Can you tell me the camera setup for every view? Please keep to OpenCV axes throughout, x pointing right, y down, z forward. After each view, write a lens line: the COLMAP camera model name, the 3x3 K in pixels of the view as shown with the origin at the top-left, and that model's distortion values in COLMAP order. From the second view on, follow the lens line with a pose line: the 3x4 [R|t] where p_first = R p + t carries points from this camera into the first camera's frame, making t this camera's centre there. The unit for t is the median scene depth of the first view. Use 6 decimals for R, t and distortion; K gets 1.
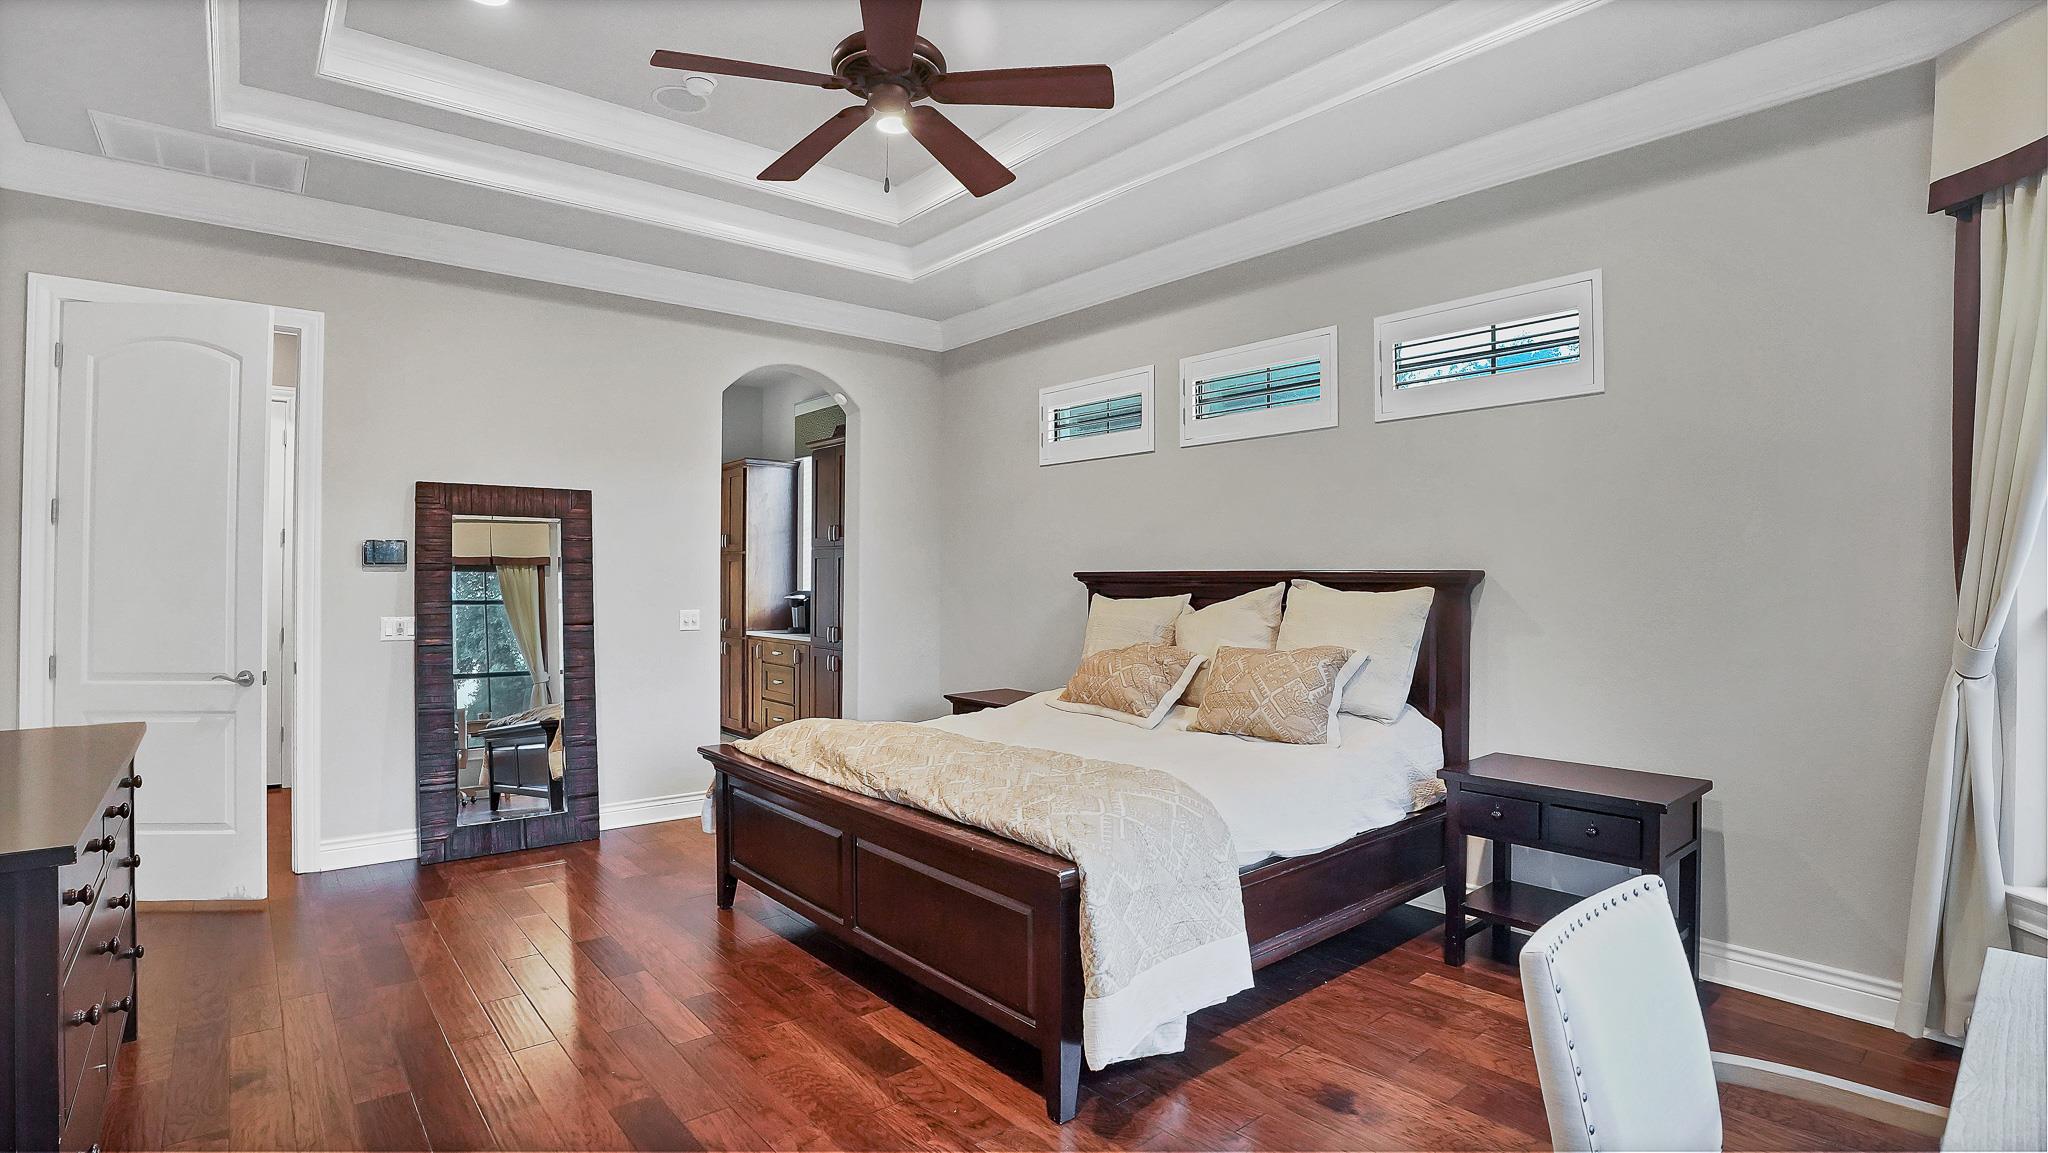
lens RADIAL K [[962.6, 0, 1025.0], [0, 962.6, 571.8], [0, 0, 1]] dist [-0.058360, 0.011465]
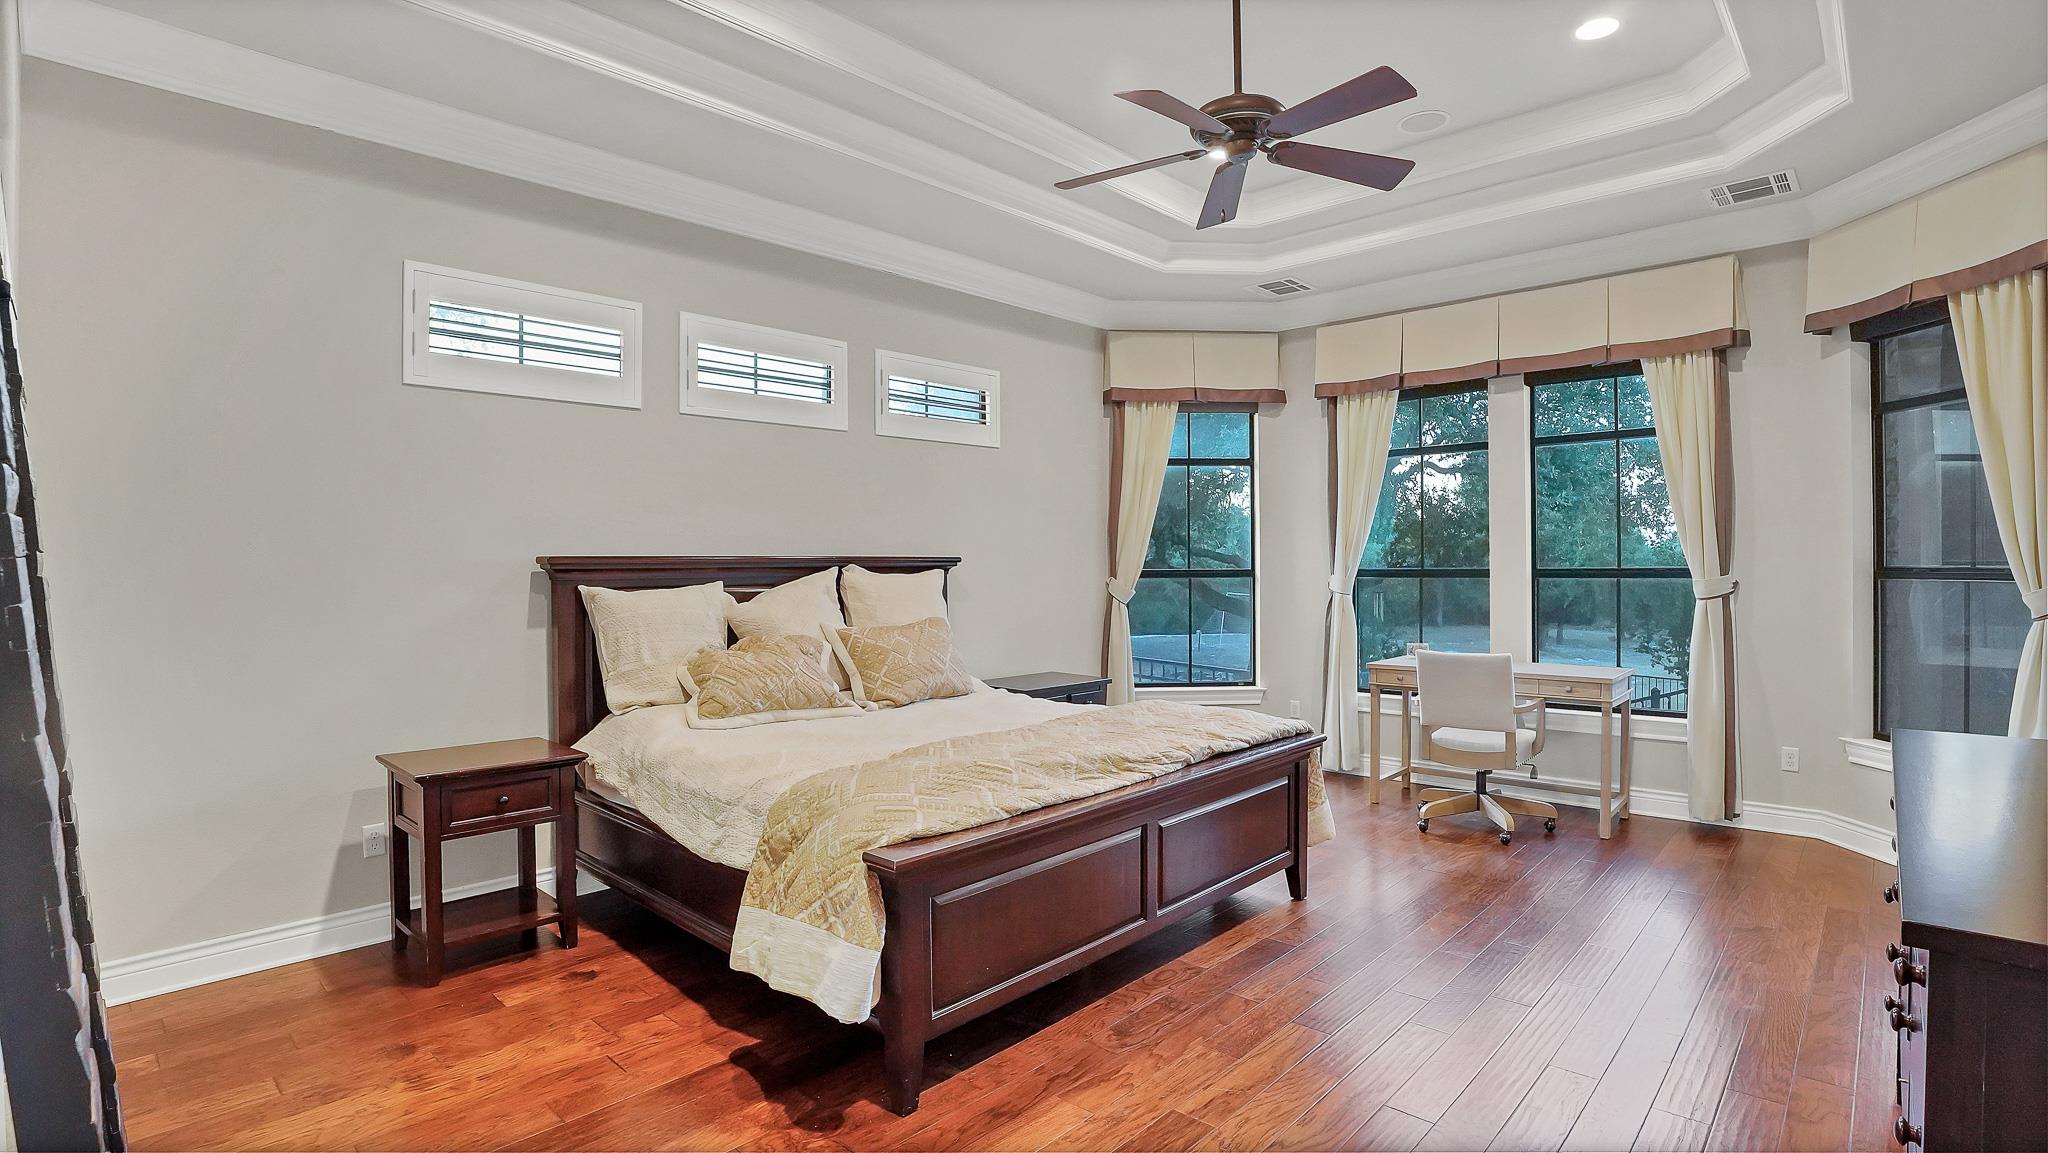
lens RADIAL K [[962.6, 0, 1021.2], [0, 962.6, 567.1], [0, 0, 1]] dist [-0.058360, 0.011465]
pose [[-0.105590, -0.006920, 0.994386, -0.941710], [-0.000269, 0.999976, 0.006931, 0.004269], [-0.994410, 0.000464, -0.105589, 1.019221]]
